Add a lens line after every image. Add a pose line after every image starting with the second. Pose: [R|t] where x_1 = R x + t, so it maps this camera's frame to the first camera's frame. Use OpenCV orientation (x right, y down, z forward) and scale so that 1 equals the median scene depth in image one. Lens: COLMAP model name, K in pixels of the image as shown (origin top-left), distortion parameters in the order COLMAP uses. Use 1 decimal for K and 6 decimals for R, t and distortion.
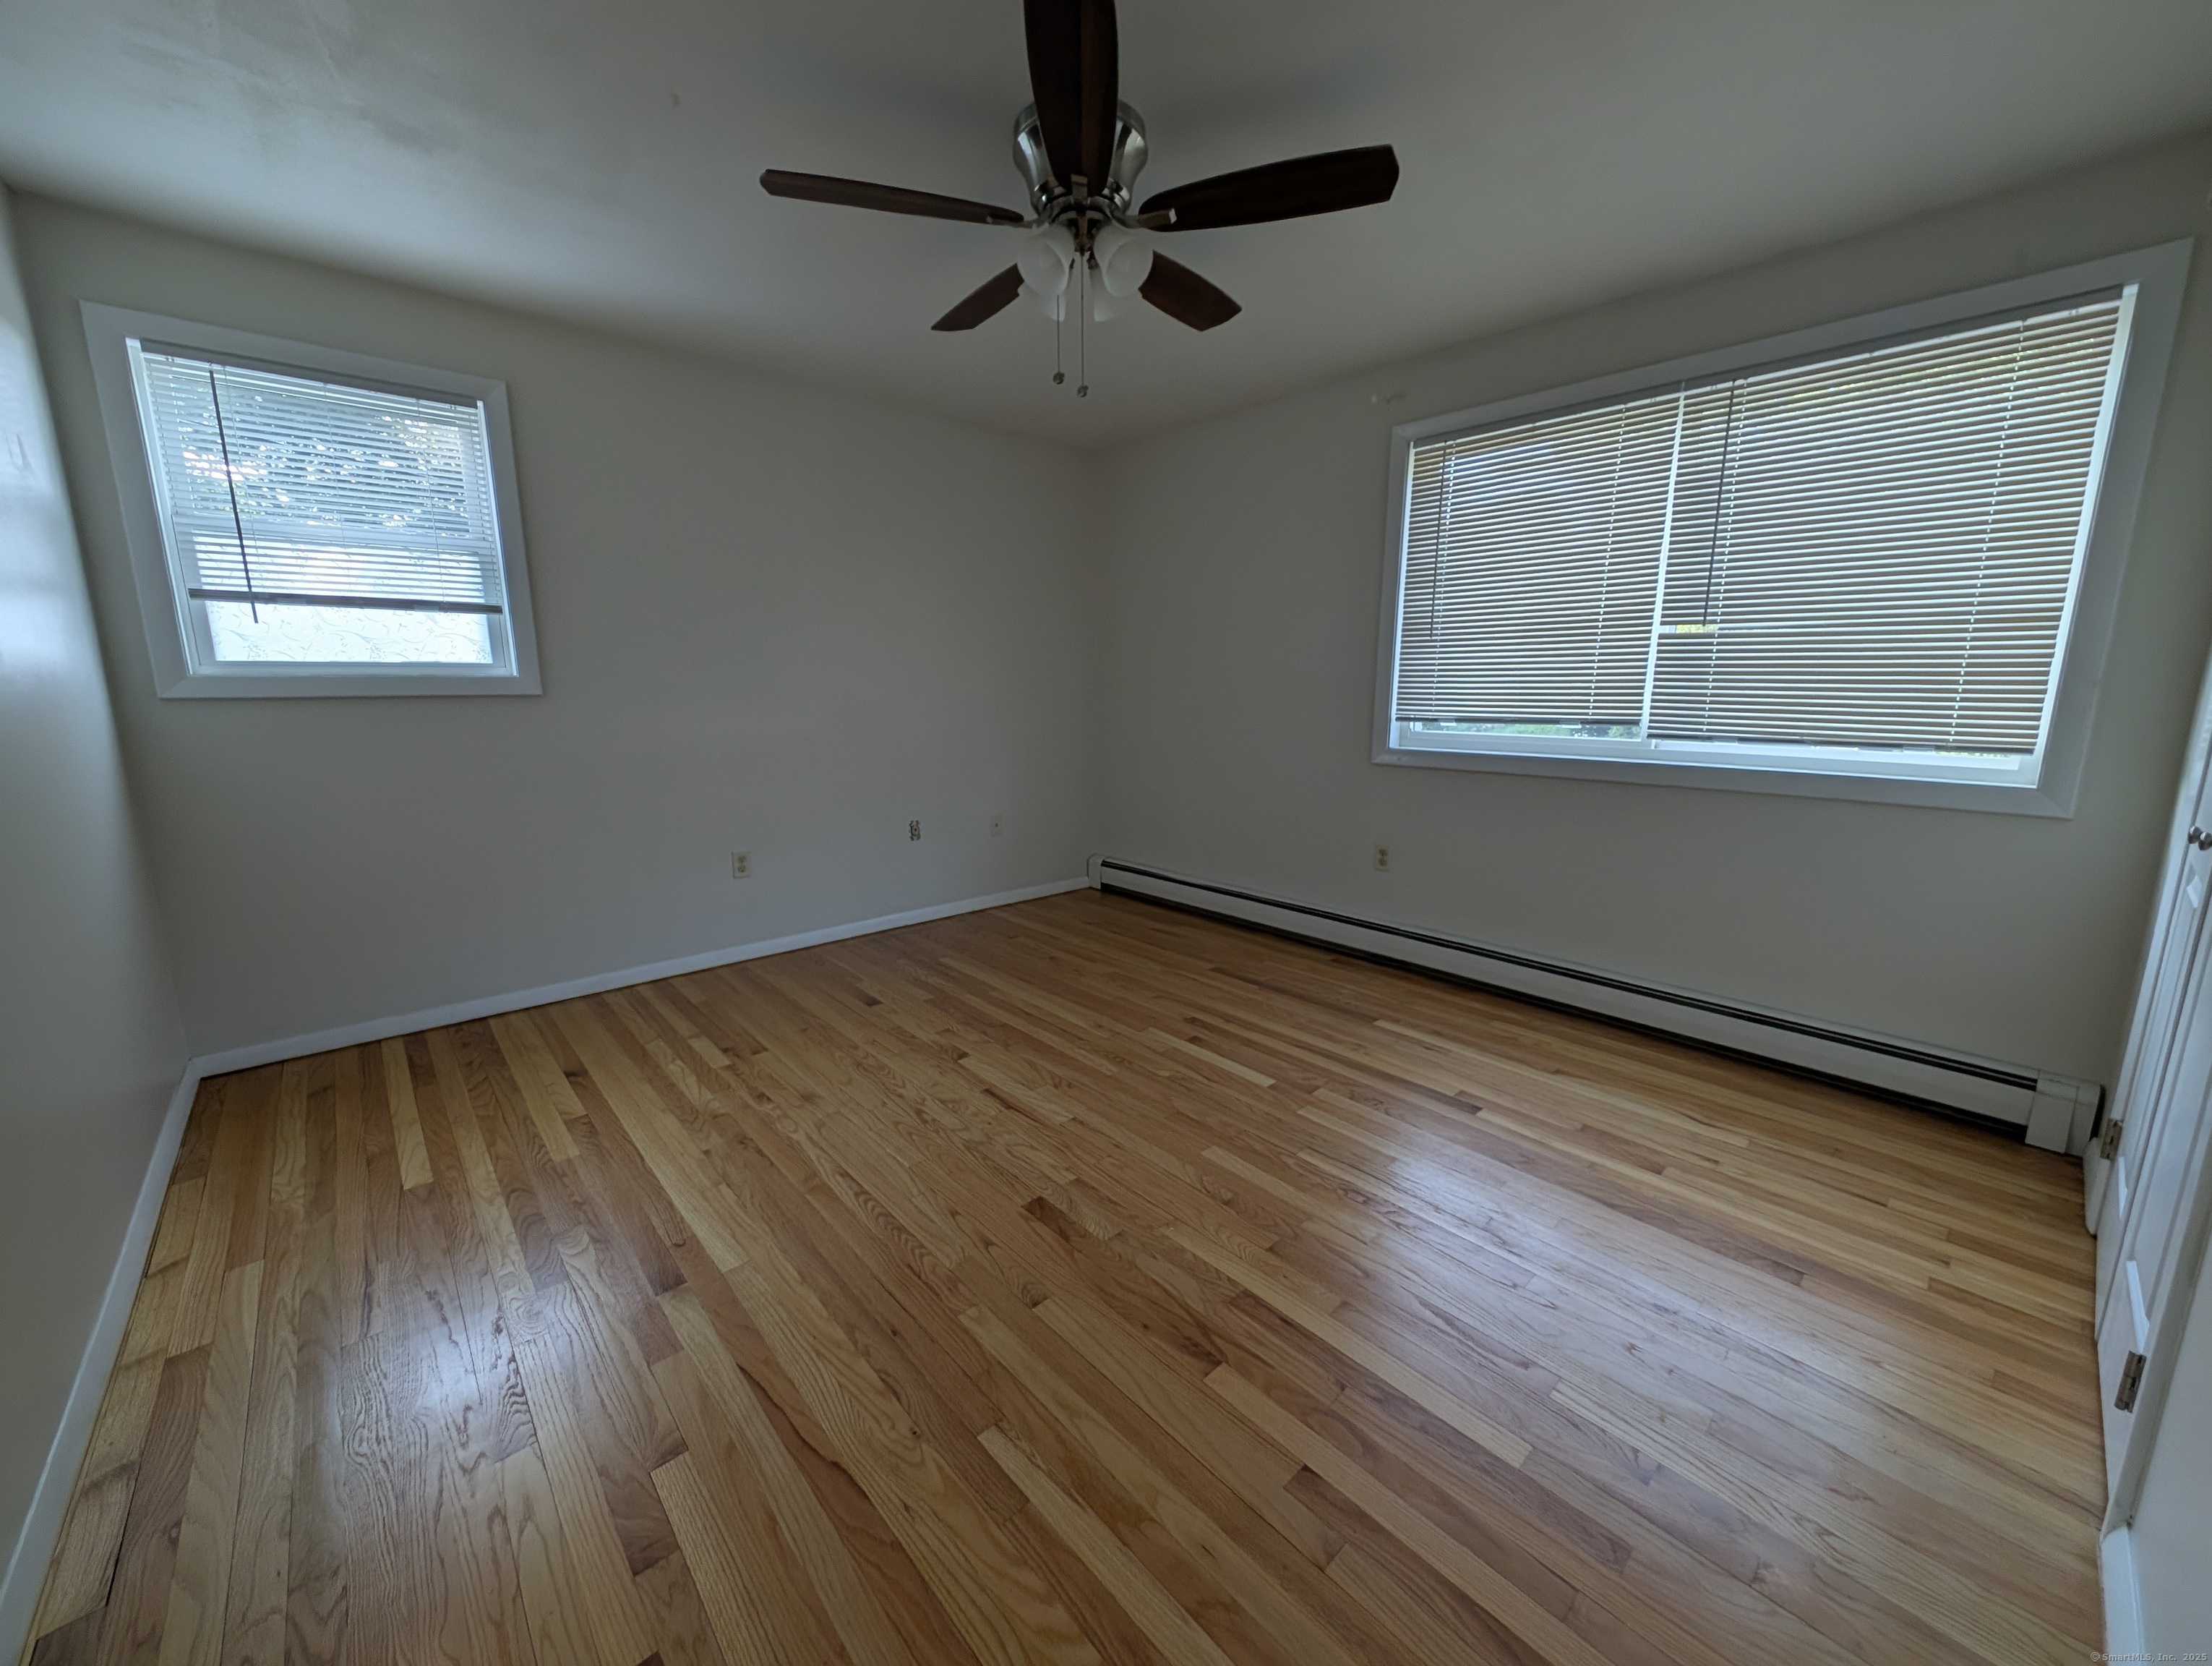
lens RADIAL K [[850.0, 0, 1105.6], [0, 850.0, 840.5], [0, 0, 1]] dist [0.011697, -0.001541]
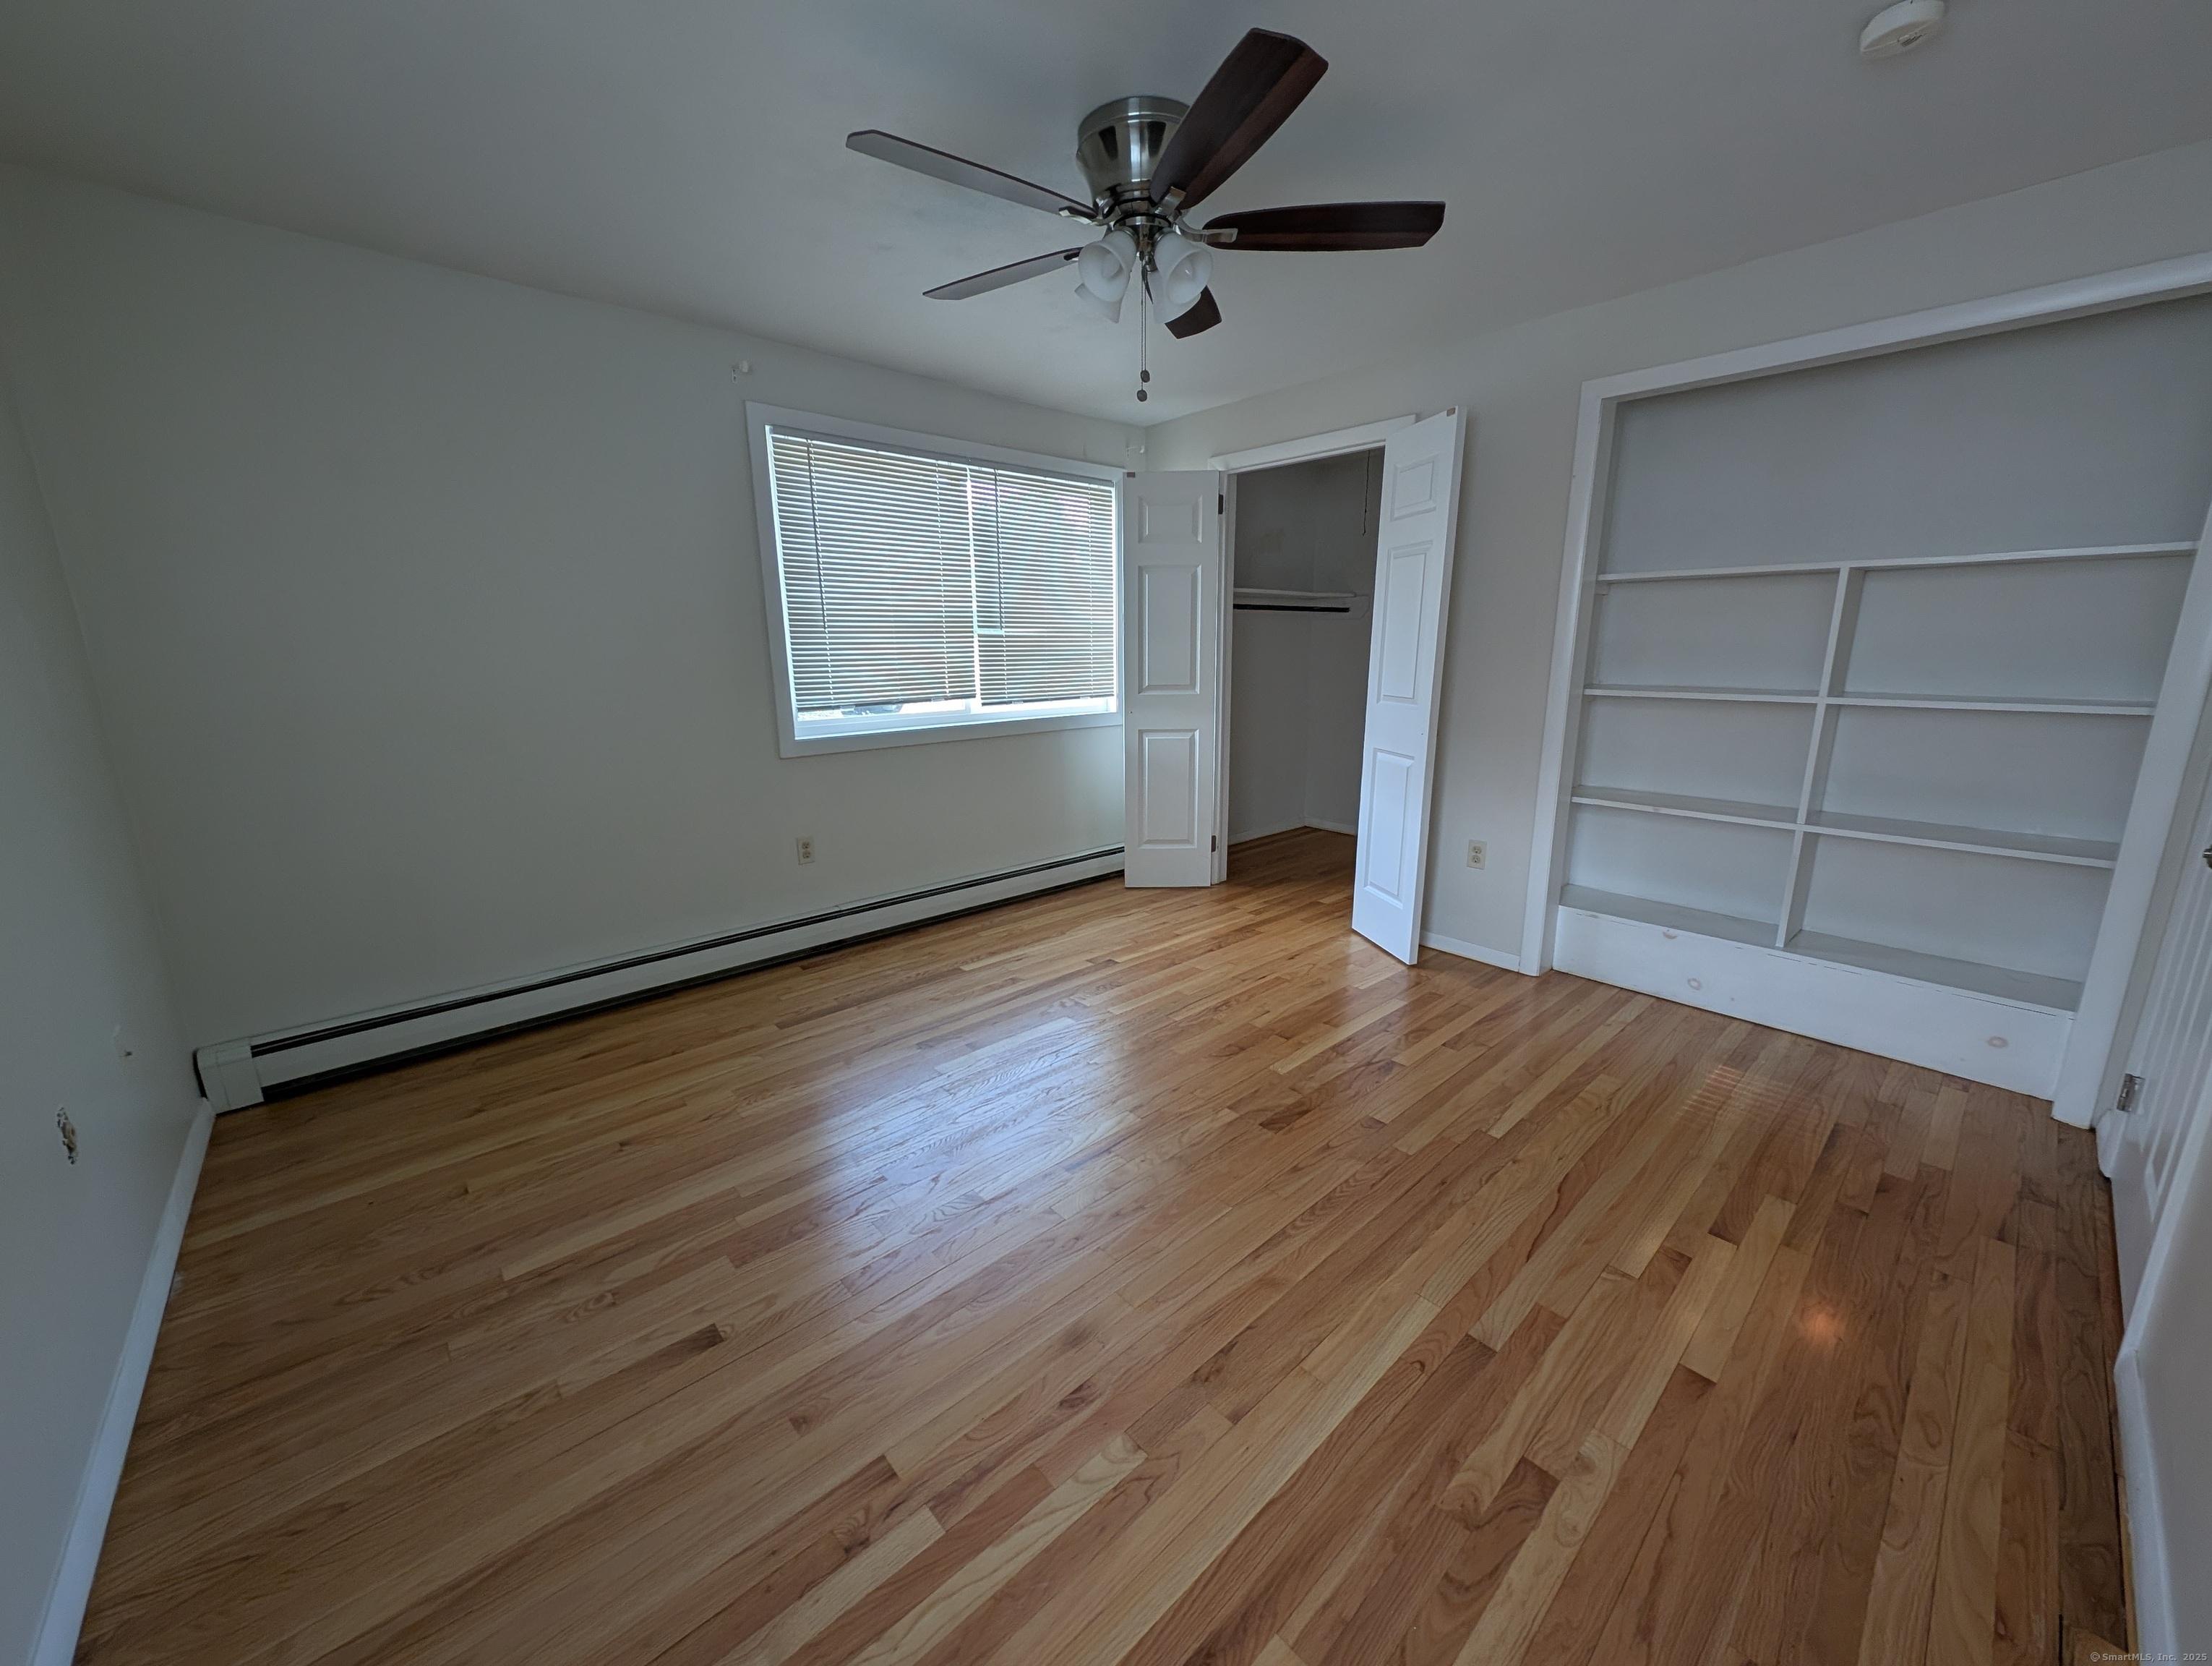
lens RADIAL K [[850.0, 0, 1106.9], [0, 850.0, 823.6], [0, 0, 1]] dist [0.011697, -0.001541]
pose [[-0.011946, -0.207389, 0.978186, -0.809397], [0.196301, 0.958733, 0.205662, -0.182616], [-0.980471, 0.194475, 0.029258, 0.787068]]
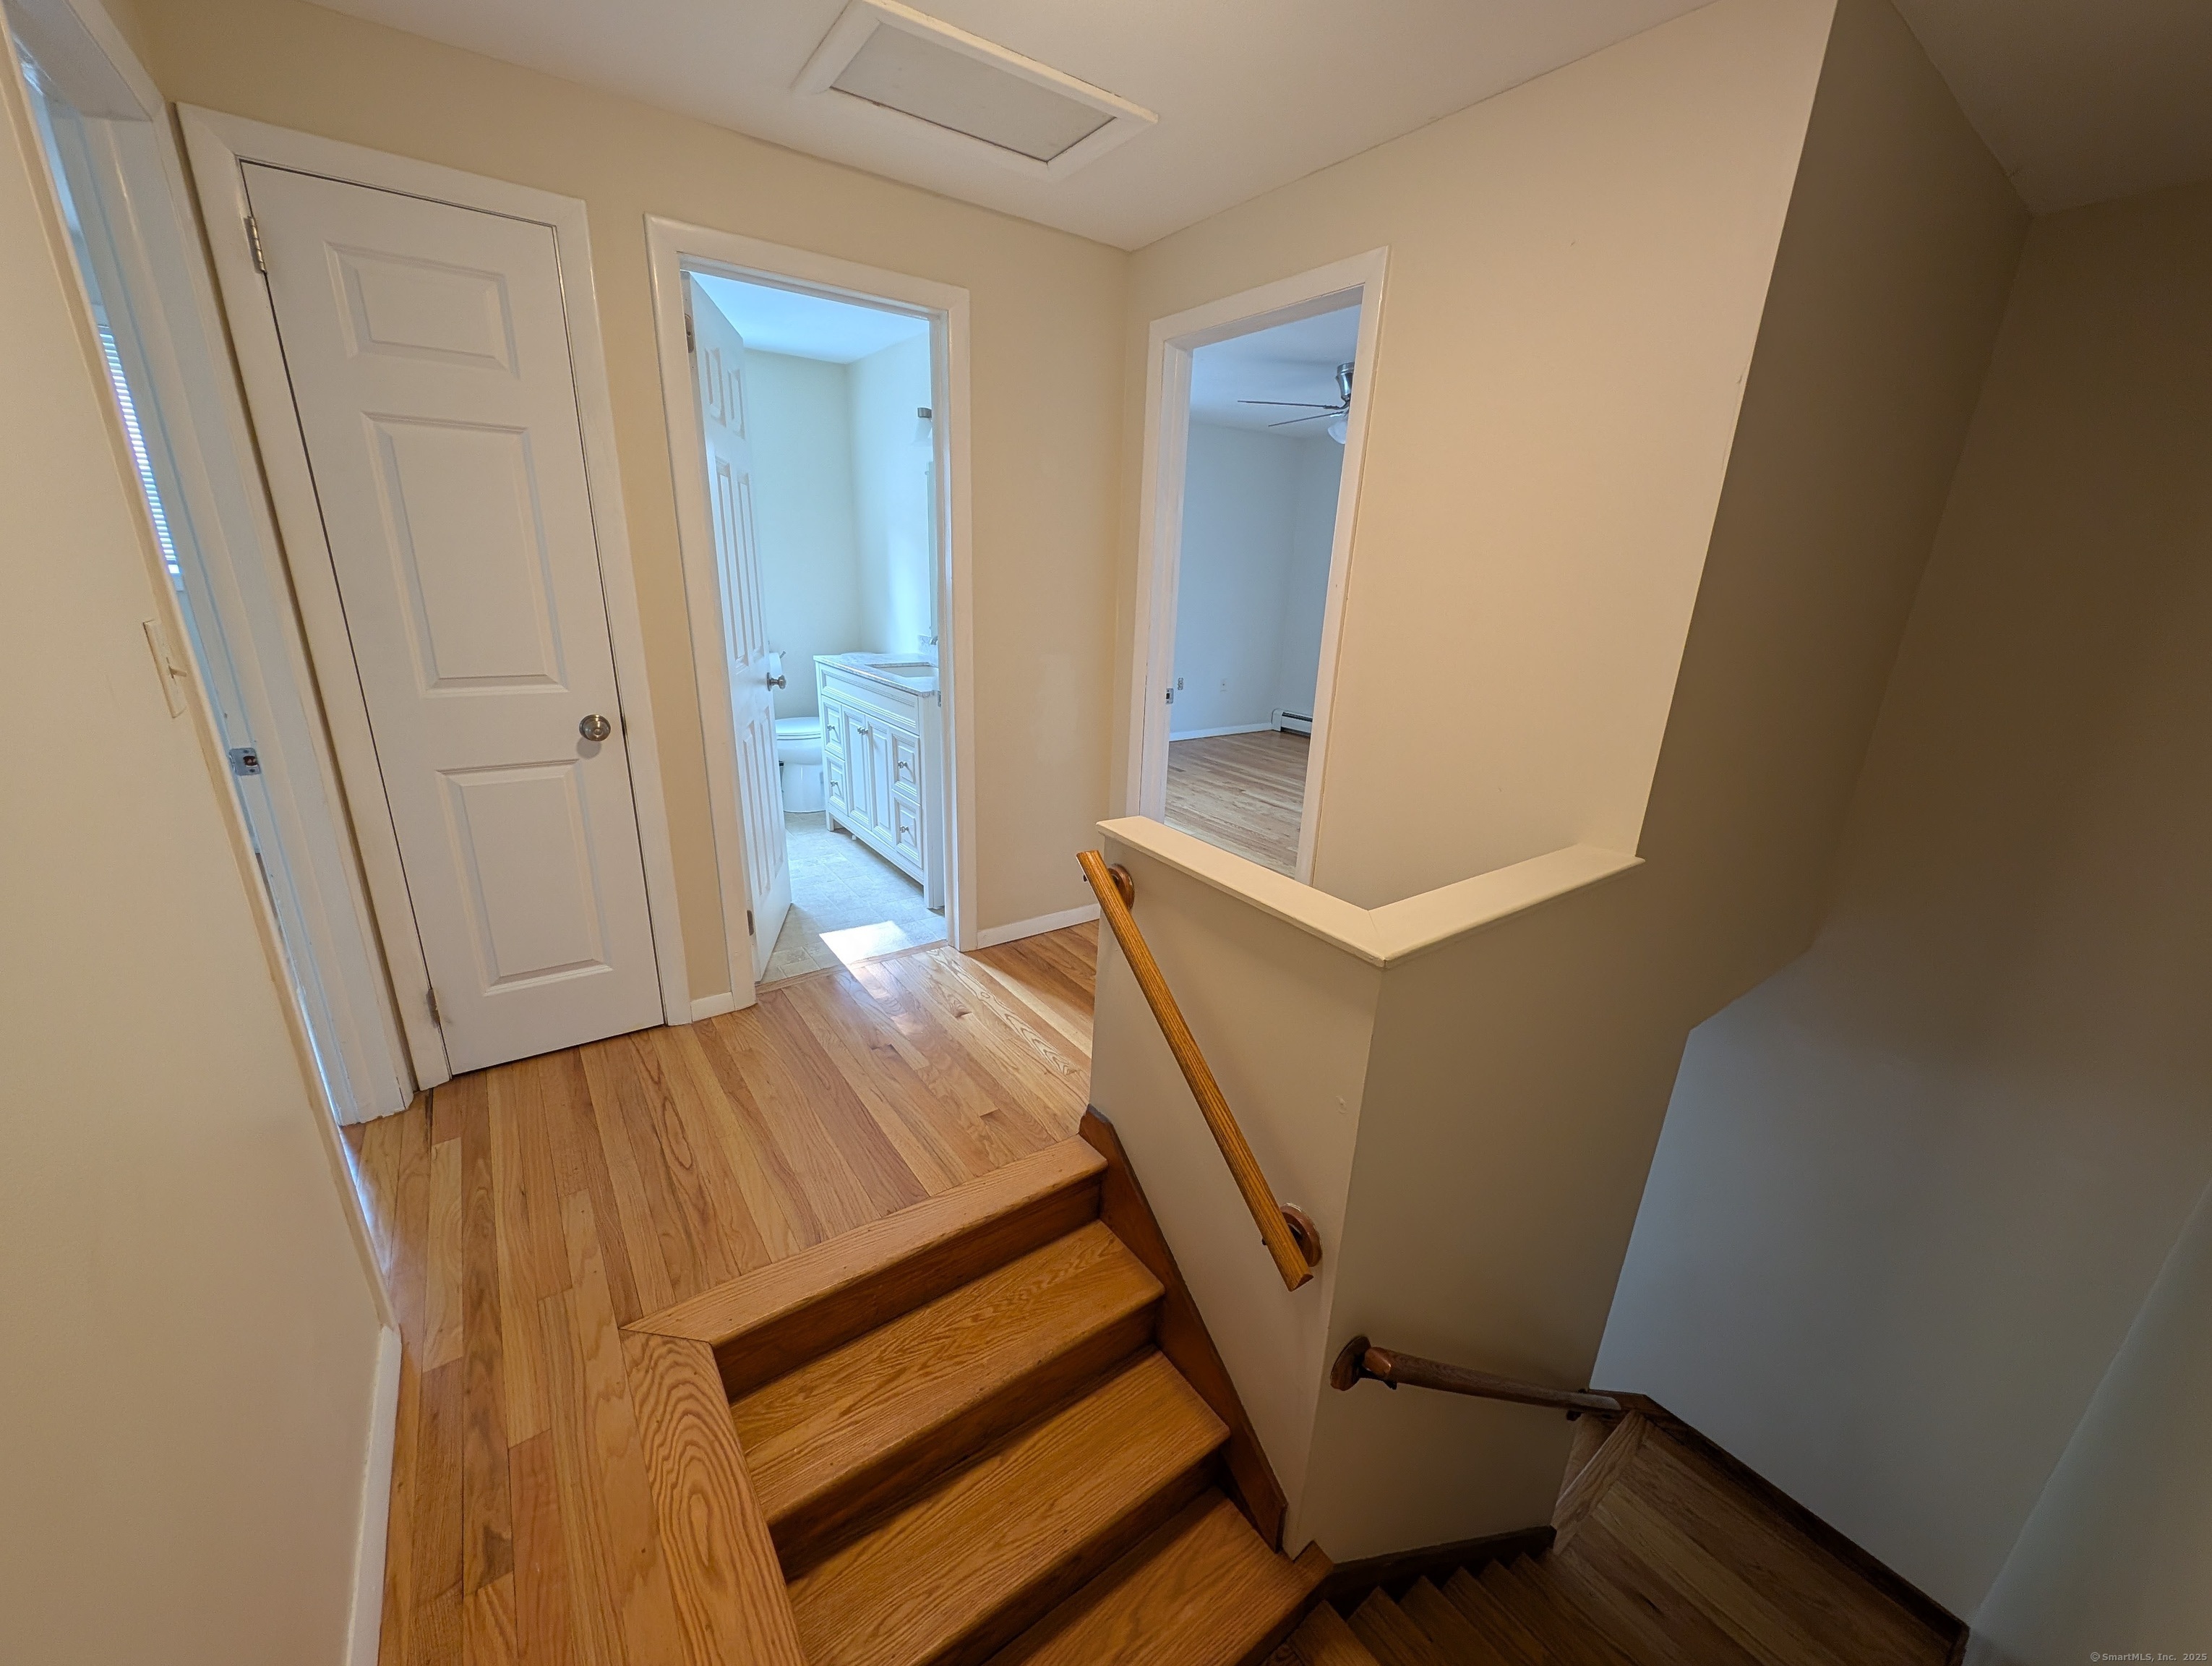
lens RADIAL K [[850.0, 0, 1101.5], [0, 850.0, 837.2], [0, 0, 1]] dist [0.011697, -0.001541]
pose [[0.993444, 0.062163, -0.095942, -0.287801], [-0.049660, 0.990581, 0.127602, 0.115125], [0.102971, -0.122001, 0.987174, -1.017080]]
